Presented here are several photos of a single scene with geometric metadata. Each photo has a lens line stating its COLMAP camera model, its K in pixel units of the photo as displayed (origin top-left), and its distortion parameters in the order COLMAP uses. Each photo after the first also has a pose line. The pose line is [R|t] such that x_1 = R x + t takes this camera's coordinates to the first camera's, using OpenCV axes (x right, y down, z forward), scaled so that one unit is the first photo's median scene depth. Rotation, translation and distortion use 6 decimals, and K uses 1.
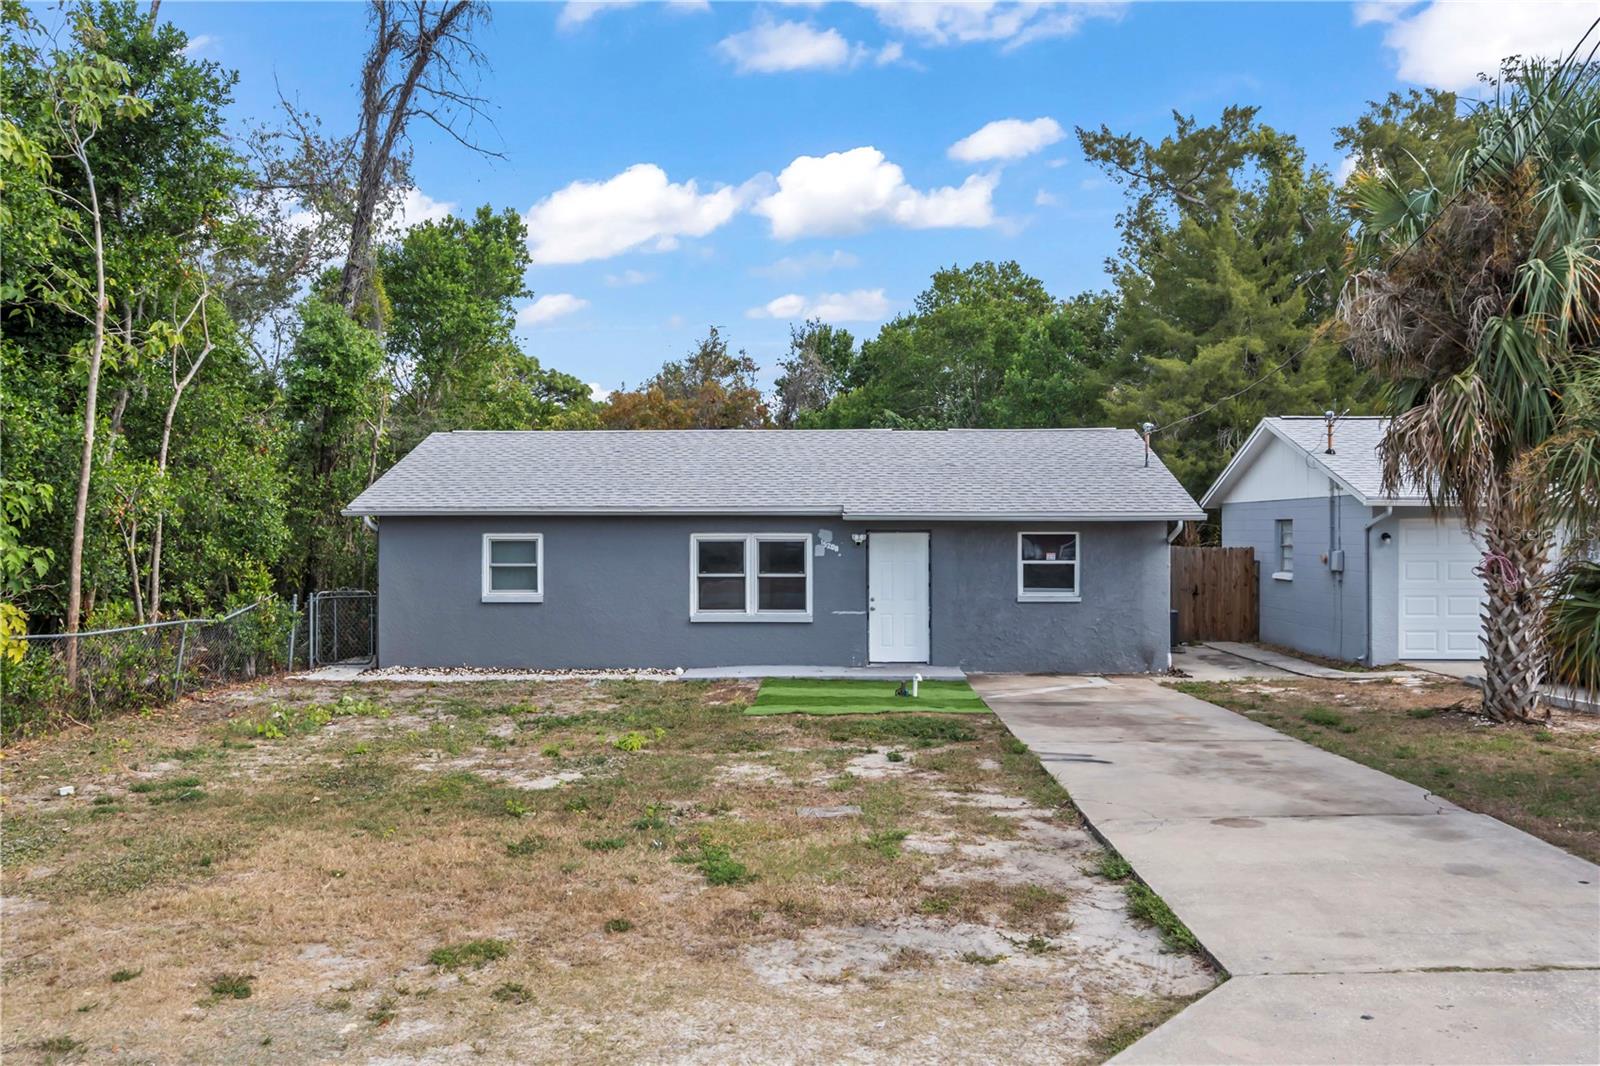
lens RADIAL K [[1358.2, 0, 797.6], [0, 1358.2, 540.2], [0, 0, 1]] dist [0.009914, -0.005288]
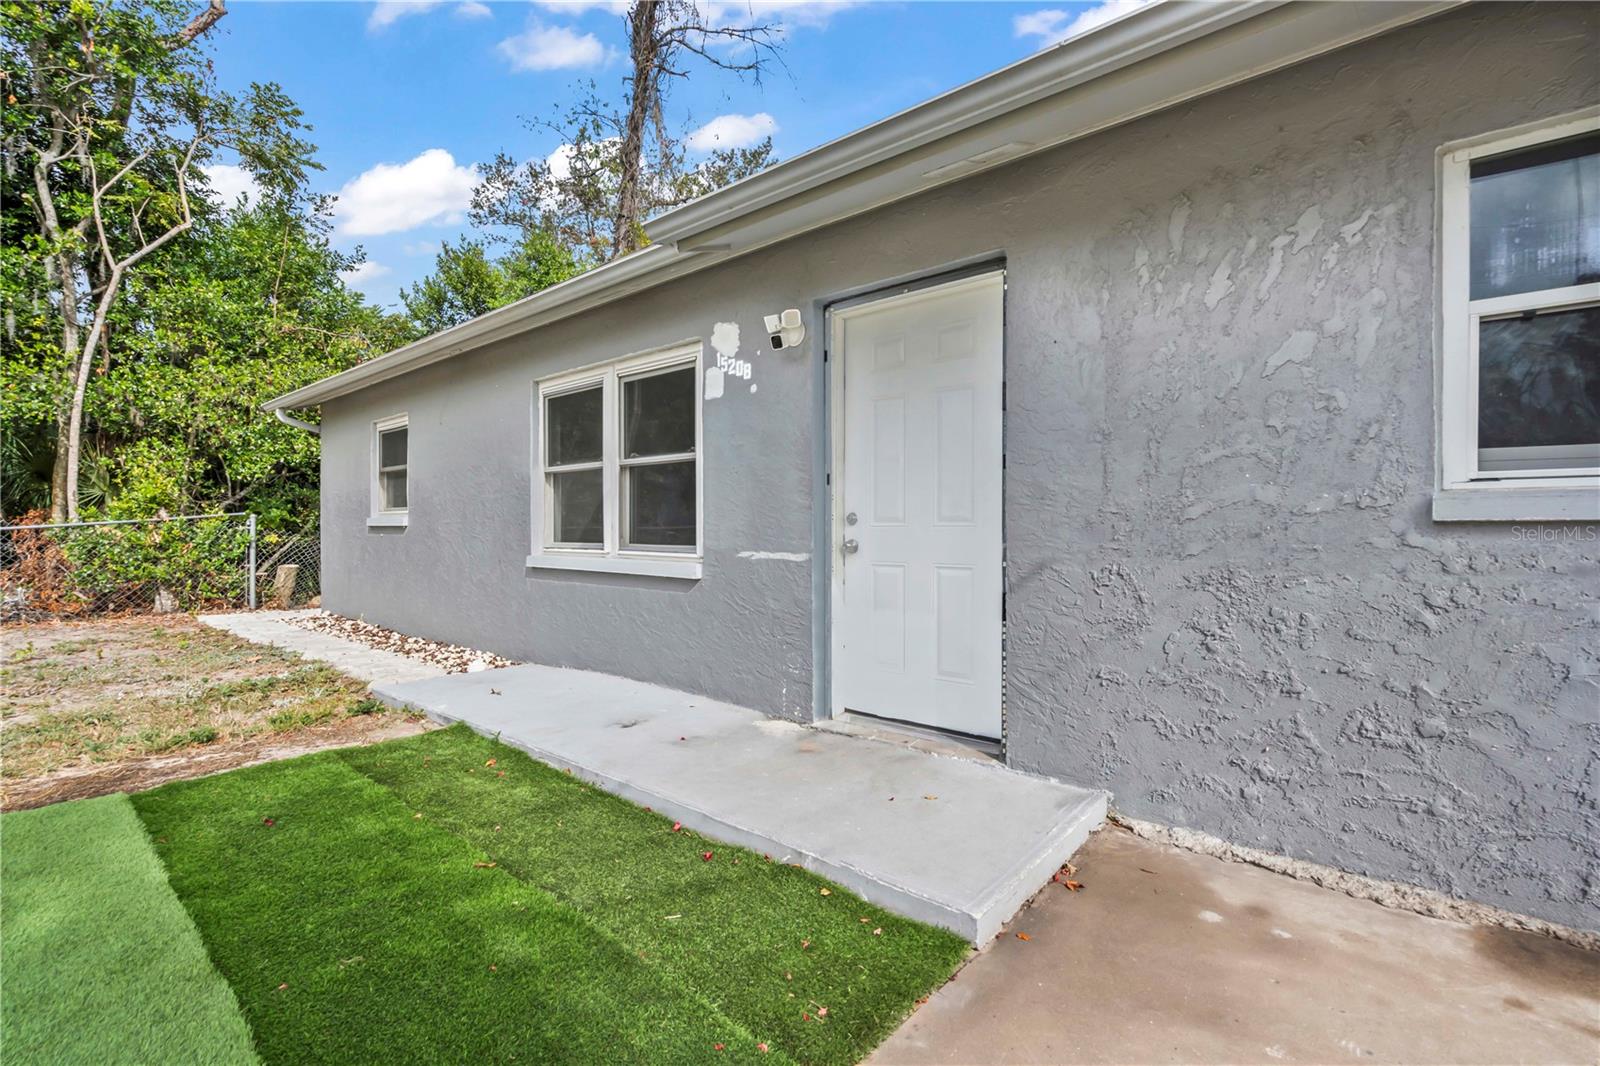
lens RADIAL K [[721.8, 0, 798.2], [0, 721.8, 530.3], [0, 0, 1]] dist [-0.004339, 0.000809]
pose [[0.791606, 0.004897, -0.611013, 0.151360], [-0.004926, 0.999987, 0.001632, 0.046371], [0.611012, 0.001718, 0.791619, 0.857869]]
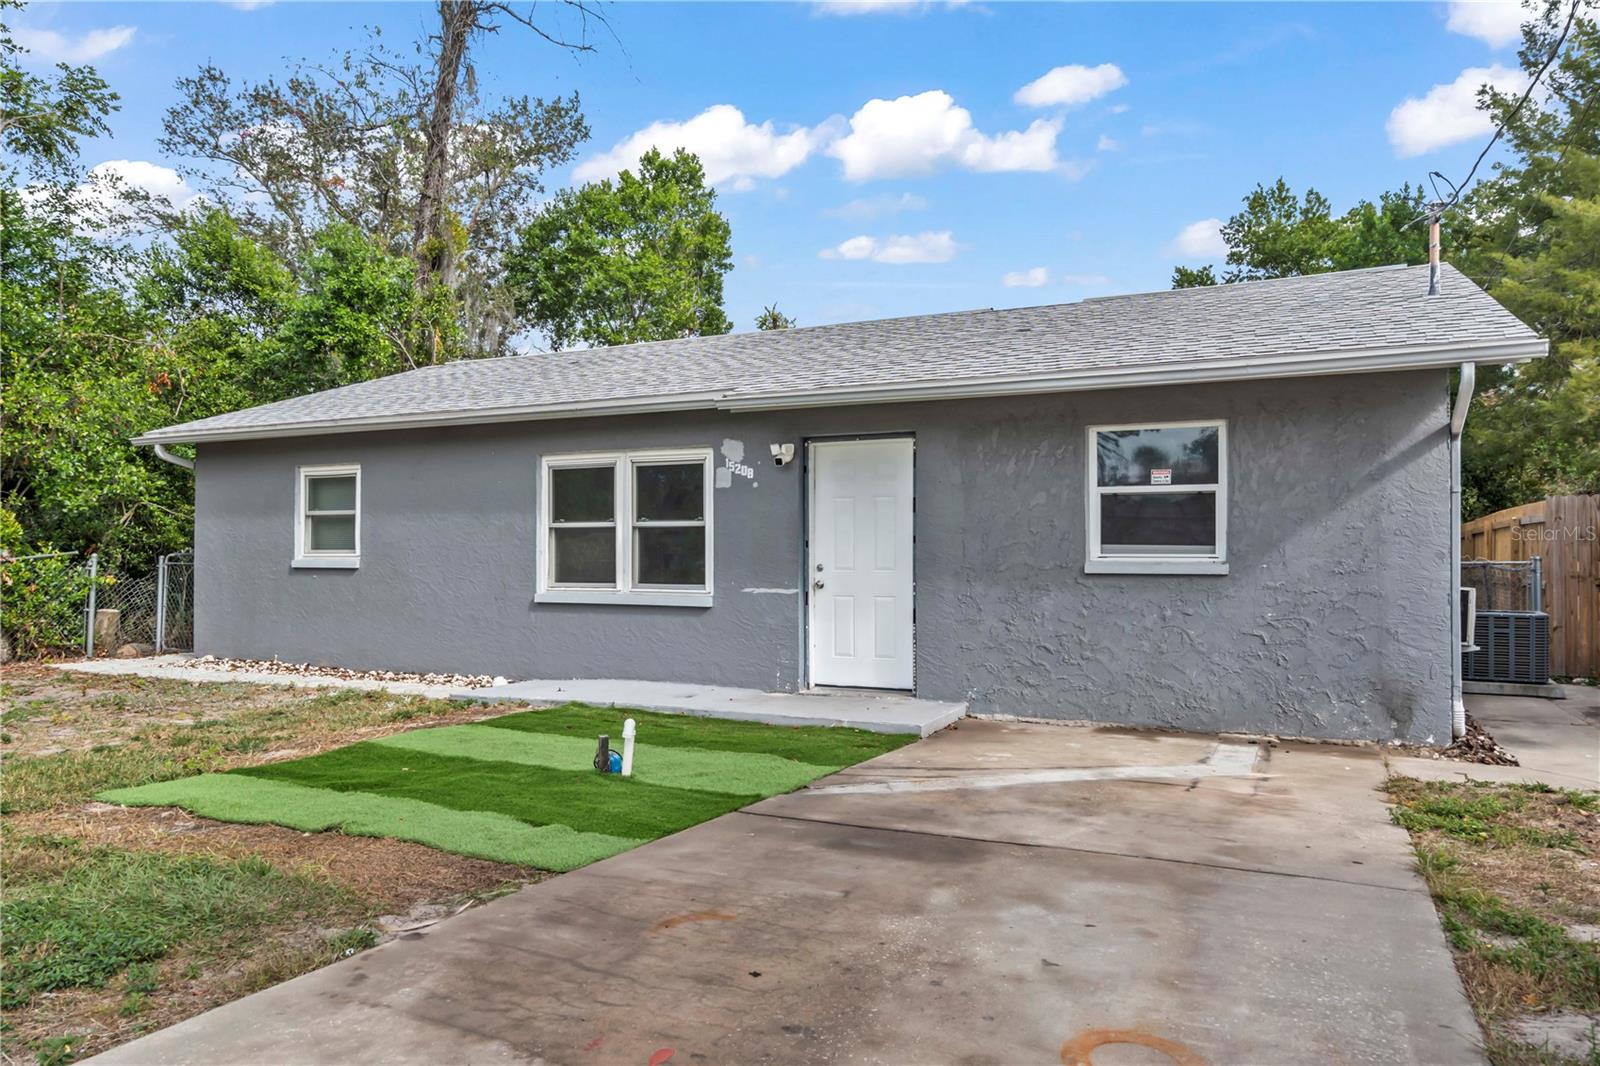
lens RADIAL K [[1045.4, 0, 811.0], [0, 1045.4, 531.3], [0, 0, 1]] dist [0.001487, -0.001069]
pose [[0.926262, -0.005427, -0.376840, 0.208315], [-0.005146, 0.999621, -0.027044, 0.040580], [0.376844, 0.026989, 0.925883, 0.618144]]
